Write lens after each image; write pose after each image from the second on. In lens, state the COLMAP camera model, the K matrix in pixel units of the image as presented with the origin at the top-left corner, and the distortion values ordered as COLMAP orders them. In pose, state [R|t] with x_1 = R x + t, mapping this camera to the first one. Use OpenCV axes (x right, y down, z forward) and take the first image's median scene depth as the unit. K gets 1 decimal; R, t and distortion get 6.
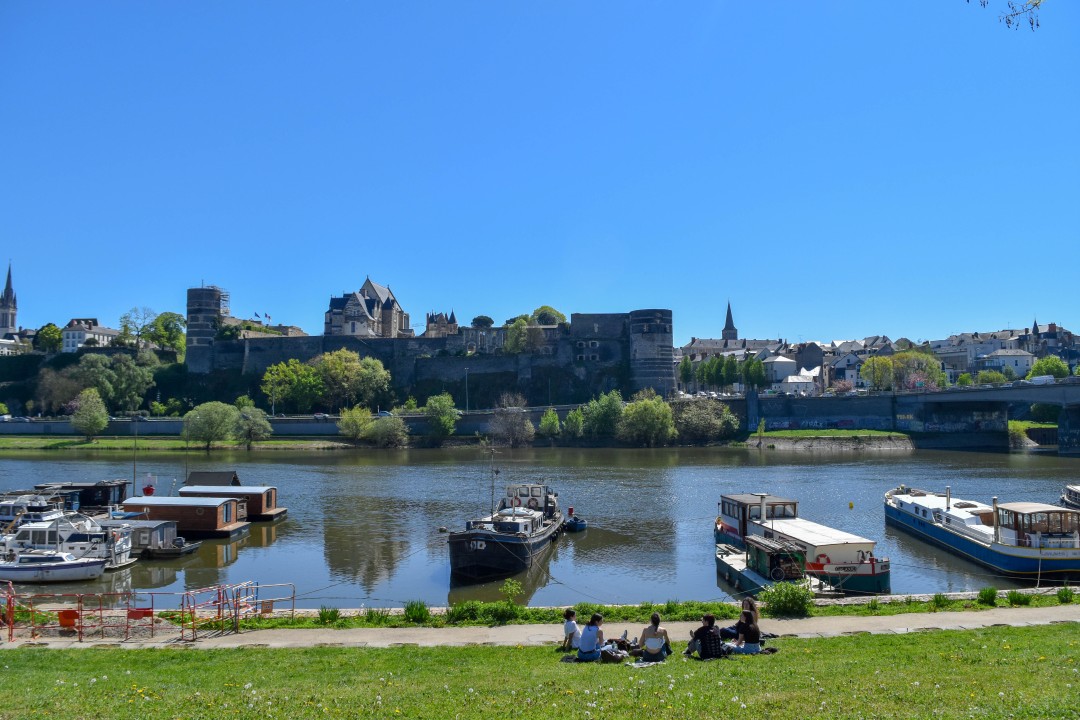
lens RADIAL K [[930.9, 0, 532.5], [0, 930.9, 356.7], [0, 0, 1]] dist [-0.085067, 0.020807]
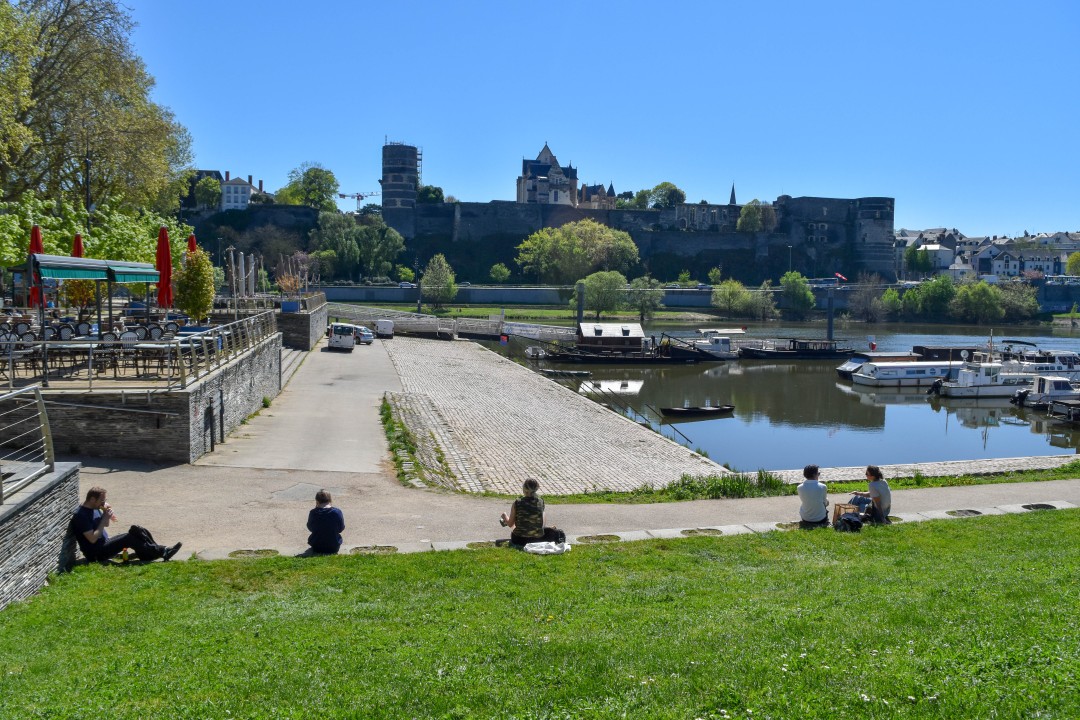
lens RADIAL K [[930.9, 0, 539.0], [0, 930.9, 369.6], [0, 0, 1]] dist [-0.085067, 0.020807]
pose [[0.965984, 0.003183, 0.258583, -0.517548], [-0.041579, 0.988827, 0.143152, 0.010841], [-0.255238, -0.149034, 0.955323, 0.049124]]
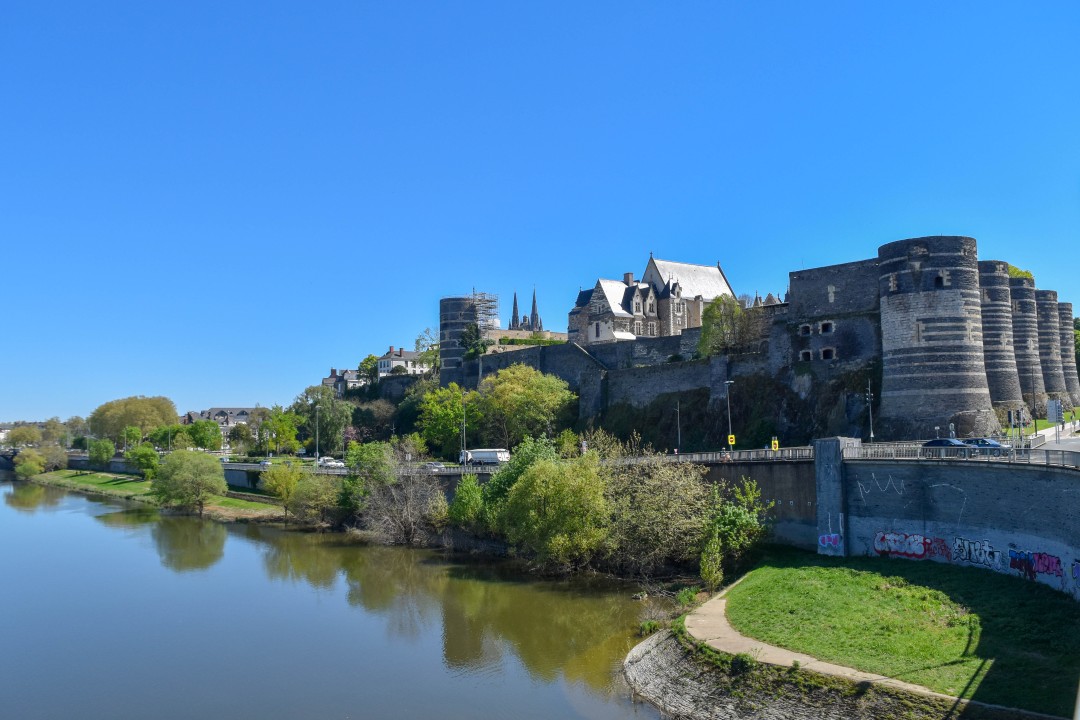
lens RADIAL K [[930.9, 0, 536.6], [0, 930.9, 368.8], [0, 0, 1]] dist [-0.085067, 0.020807]
pose [[0.685608, -0.052596, -0.726068, 0.315909], [0.054116, 0.998309, -0.021217, 0.010867], [0.725956, -0.024745, 0.687295, 0.541560]]
